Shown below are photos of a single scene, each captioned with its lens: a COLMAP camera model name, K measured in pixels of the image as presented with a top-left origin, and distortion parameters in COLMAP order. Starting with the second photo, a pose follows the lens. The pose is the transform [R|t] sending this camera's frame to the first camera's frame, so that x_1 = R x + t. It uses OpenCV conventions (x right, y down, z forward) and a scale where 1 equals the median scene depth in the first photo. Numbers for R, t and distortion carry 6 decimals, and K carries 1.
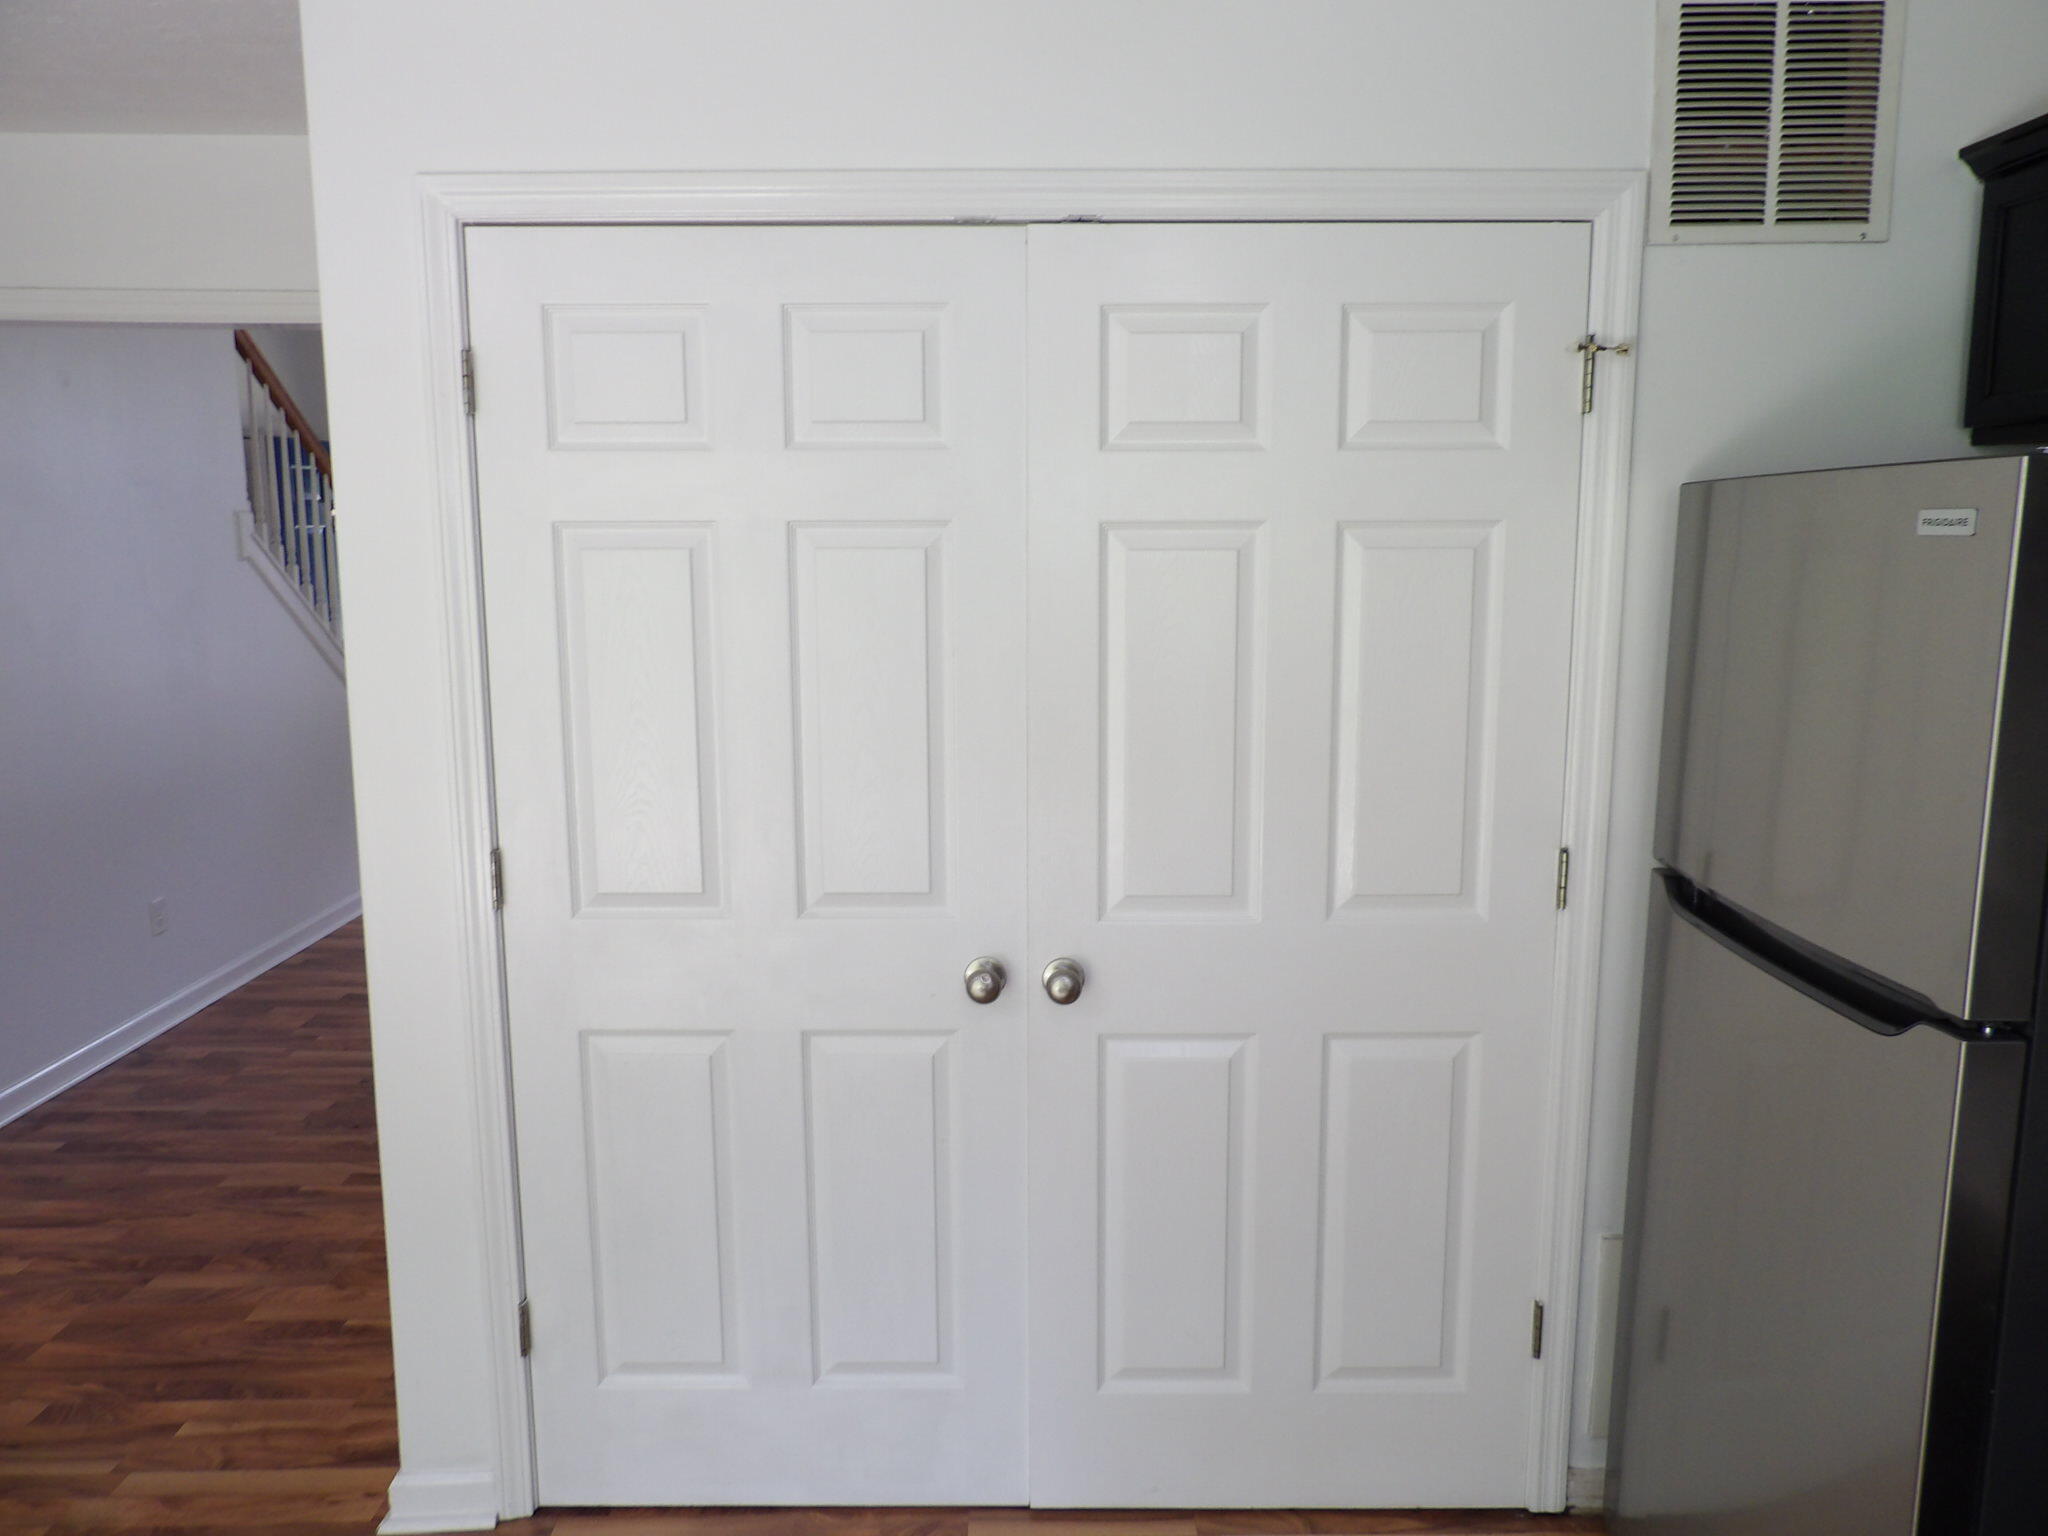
lens RADIAL K [[1478.7, 0, 1021.5], [0, 1478.7, 744.5], [0, 0, 1]] dist [-0.015500, 0.001173]
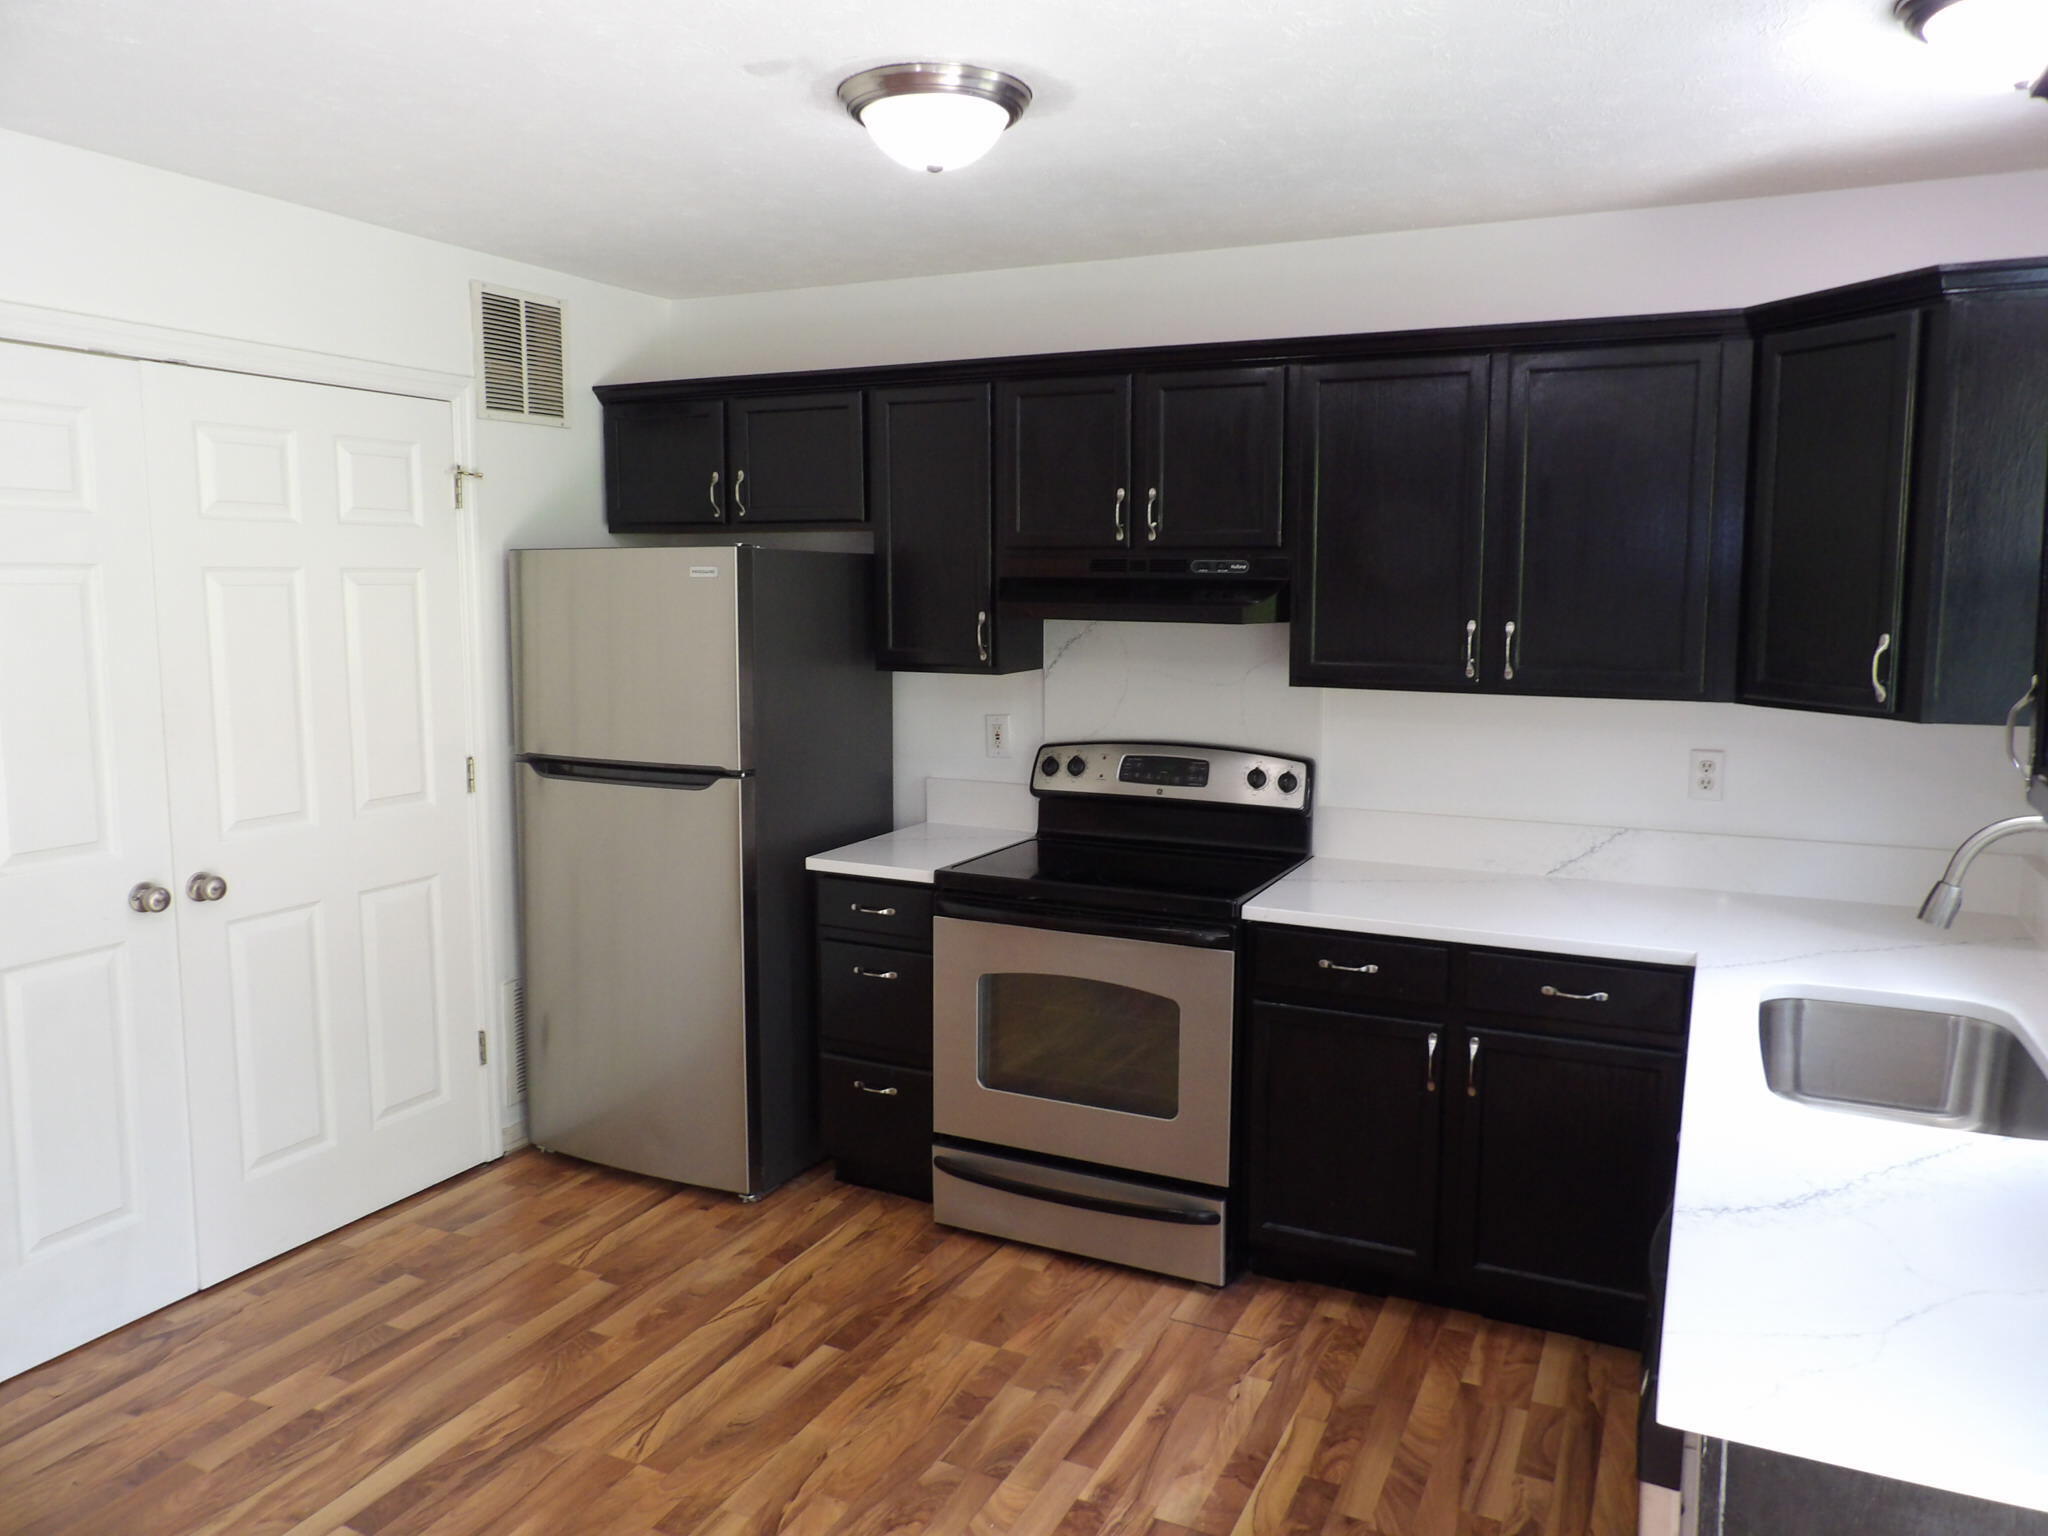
lens RADIAL K [[1450.8, 0, 1012.7], [0, 1450.8, 737.4], [0, 0, 1]] dist [-0.034958, 0.000399]
pose [[0.446475, -0.088705, 0.890389, -0.884474], [0.129604, 0.990992, 0.033739, 0.074999], [-0.885360, 0.100335, 0.453949, -0.346522]]
